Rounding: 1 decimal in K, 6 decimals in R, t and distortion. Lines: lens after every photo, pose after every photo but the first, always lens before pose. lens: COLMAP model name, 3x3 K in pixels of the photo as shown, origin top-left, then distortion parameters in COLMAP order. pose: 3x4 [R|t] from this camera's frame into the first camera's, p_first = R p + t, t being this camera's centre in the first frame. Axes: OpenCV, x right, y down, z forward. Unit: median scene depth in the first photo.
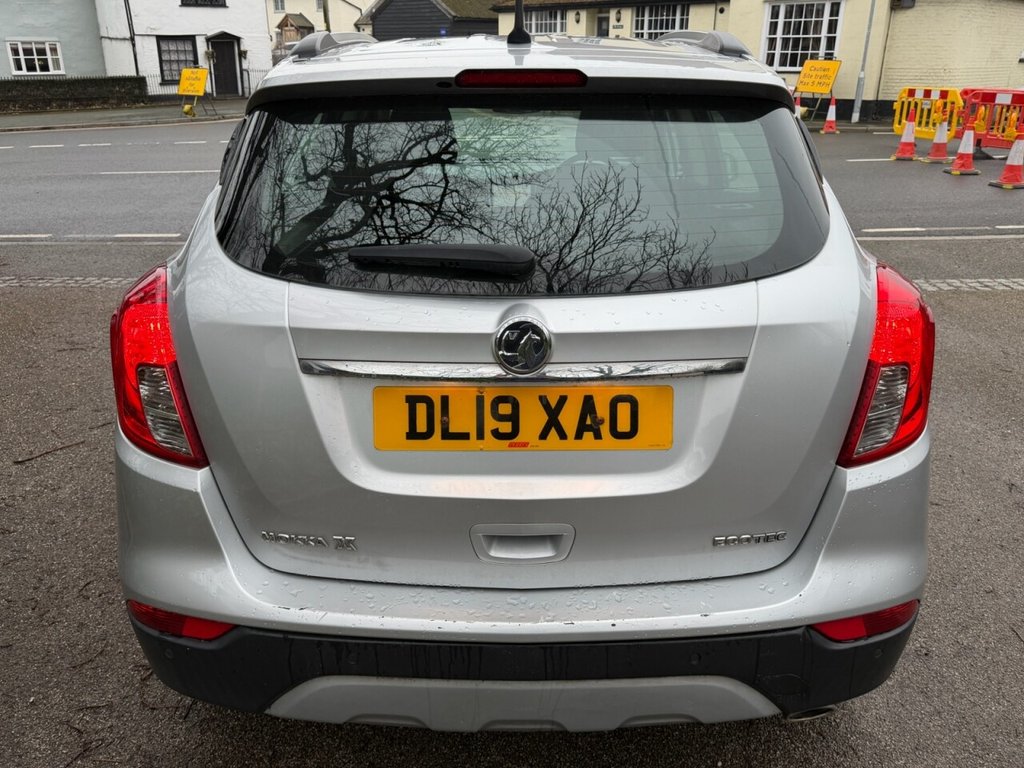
lens RADIAL K [[802.3, 0, 512.0], [0, 802.3, 384.0], [0, 0, 1]] dist [-0.003326, -0.006522]
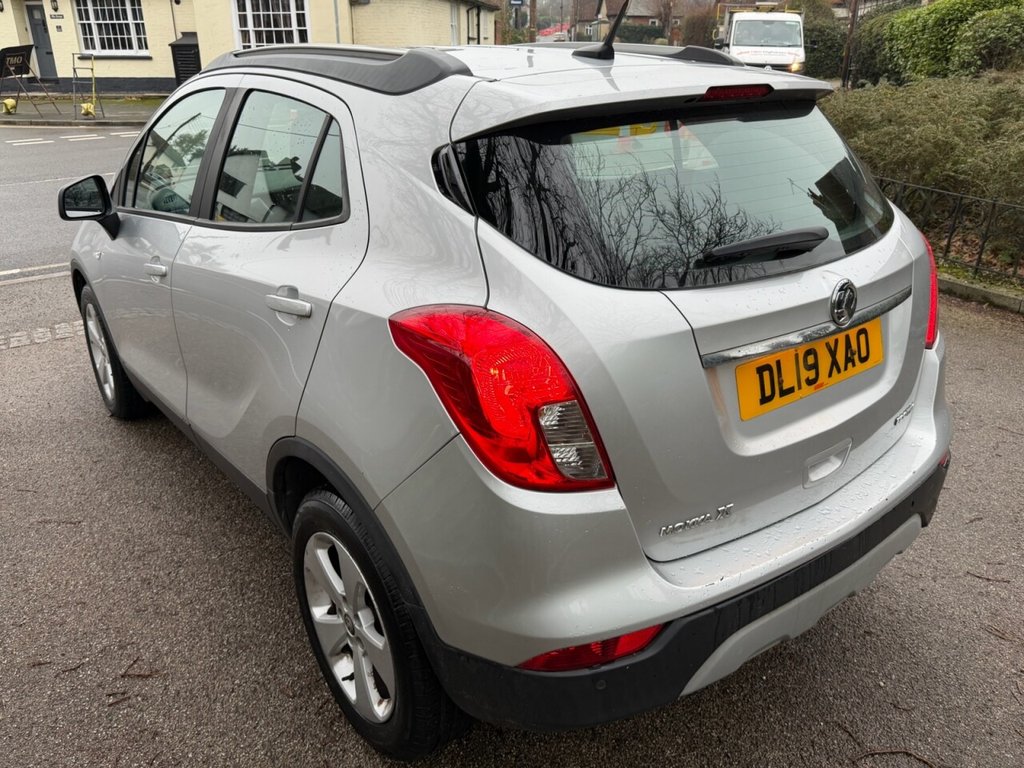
lens RADIAL K [[794.6, 0, 506.7], [0, 794.6, 370.7], [0, 0, 1]] dist [0.003719, -0.006441]
pose [[0.797569, -0.231442, 0.557062, -0.576909], [0.232083, 0.970118, 0.070771, -0.079916], [-0.556795, 0.072840, 0.827450, 0.135778]]
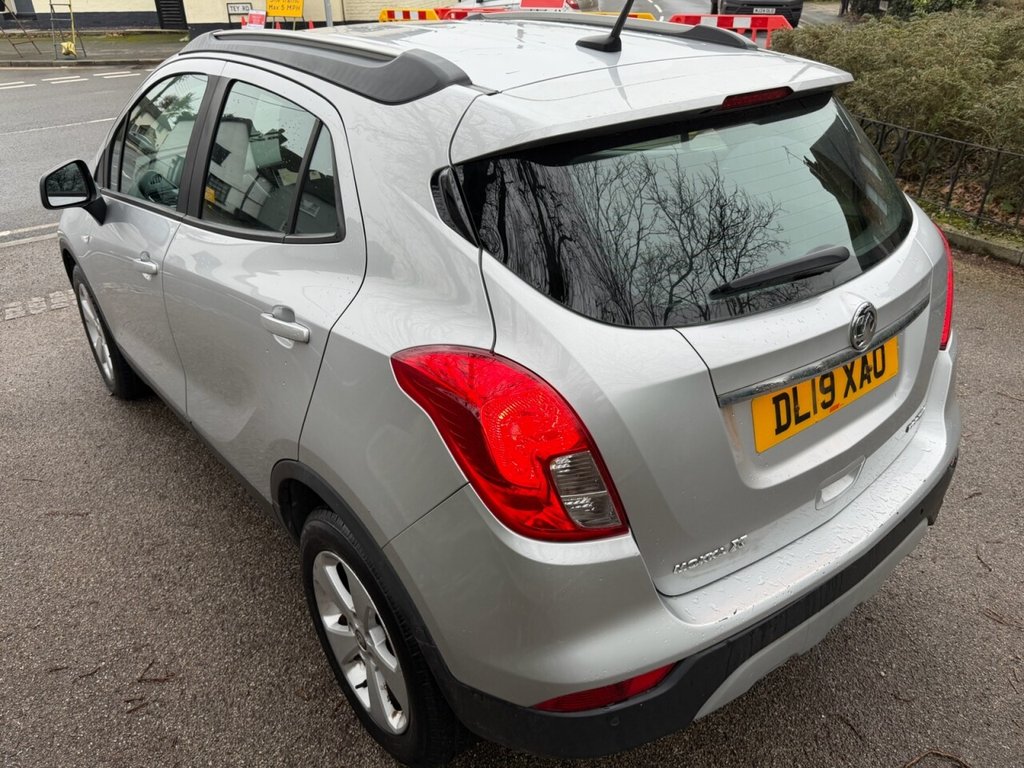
lens RADIAL K [[780.1, 0, 512.0], [0, 780.1, 384.0], [0, 0, 1]] dist [-0.000737, -0.002507]
pose [[0.787471, -0.302888, 0.536795, -0.543495], [0.248571, 0.953022, 0.173096, -0.154460], [-0.564006, -0.002877, 0.825766, 0.164850]]
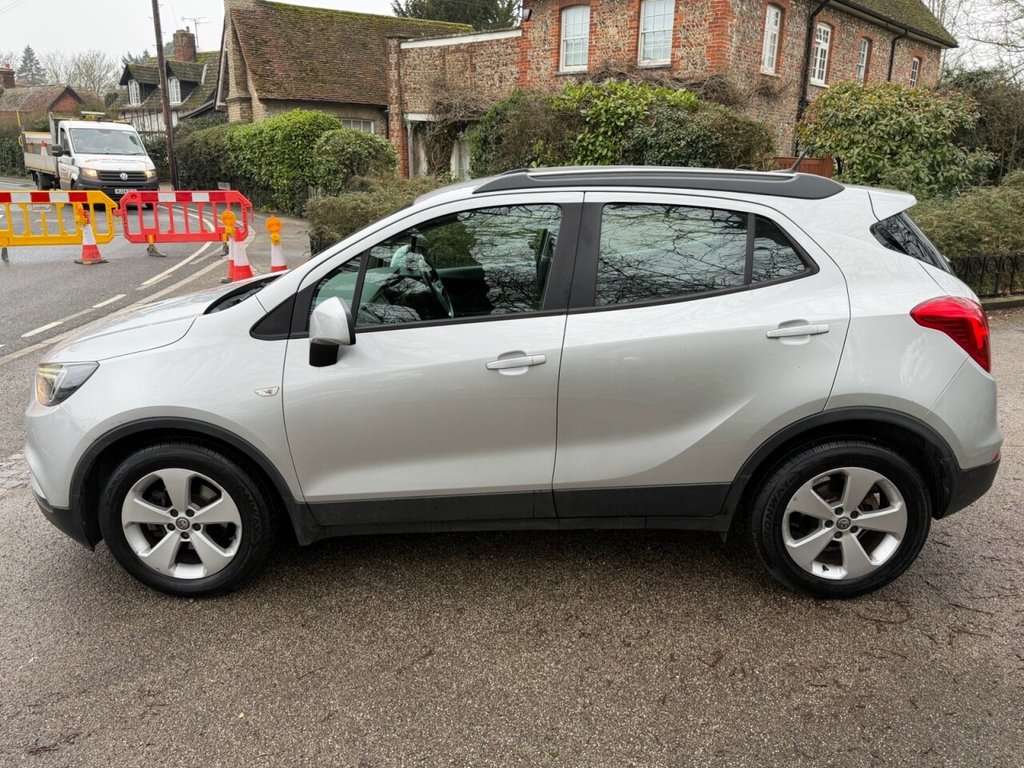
lens RADIAL K [[764.5, 0, 512.0], [0, 764.5, 384.0], [0, 0, 1]] dist [0.120818, -0.165362]
pose [[0.025322, -0.285333, 0.958094, -1.420932], [0.374796, 0.891204, 0.255507, -0.506409], [-0.926761, 0.352620, 0.129508, 1.109864]]
